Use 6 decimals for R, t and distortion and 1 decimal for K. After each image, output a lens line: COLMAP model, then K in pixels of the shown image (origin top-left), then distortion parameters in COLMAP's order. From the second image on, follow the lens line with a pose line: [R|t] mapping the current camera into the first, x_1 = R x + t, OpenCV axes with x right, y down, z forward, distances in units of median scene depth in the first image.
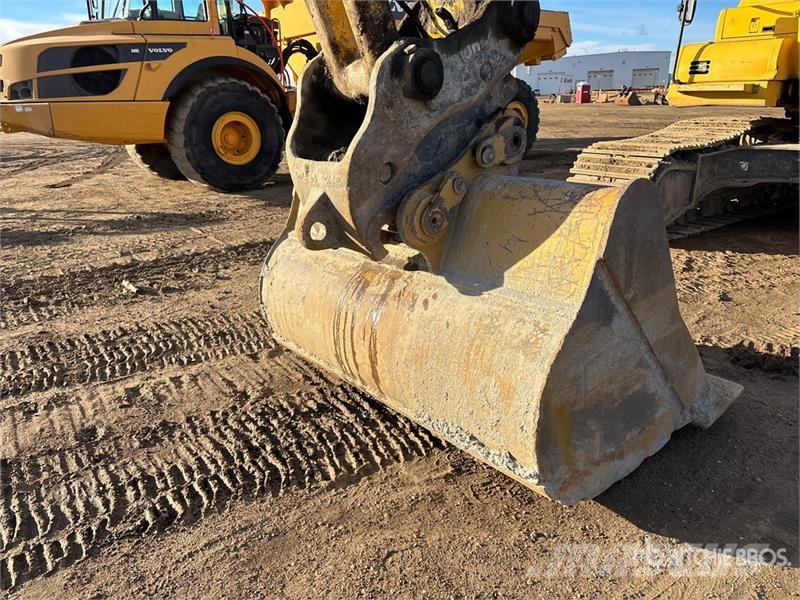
lens RADIAL K [[586.6, 0, 401.8], [0, 586.6, 307.8], [0, 0, 1]] dist [0.008433, -0.020871]
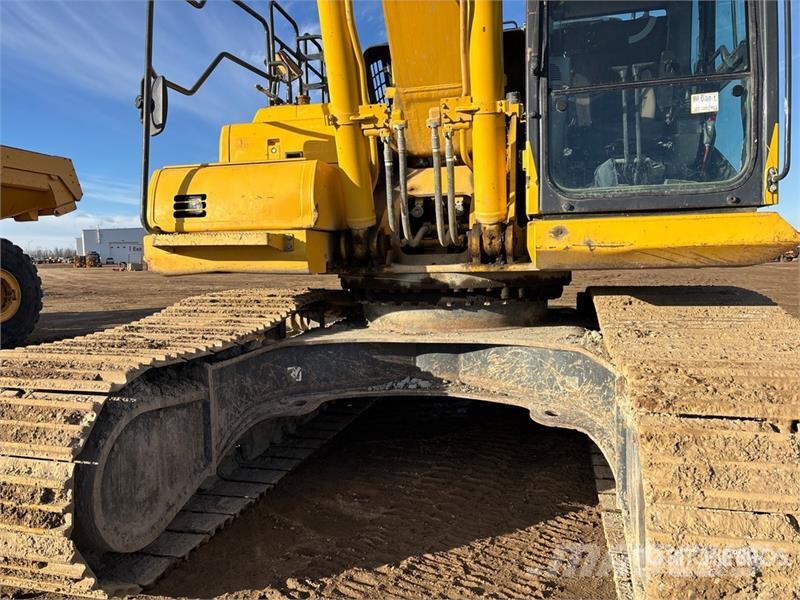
lens RADIAL K [[586.6, 0, 400.8], [0, 586.6, 297.4], [0, 0, 1]] dist [0.008433, -0.020871]
pose [[0.785038, -0.029743, 0.618733, 0.320596], [0.205734, 0.954666, -0.215142, -0.172080], [-0.584284, 0.296189, 0.755569, 0.500176]]
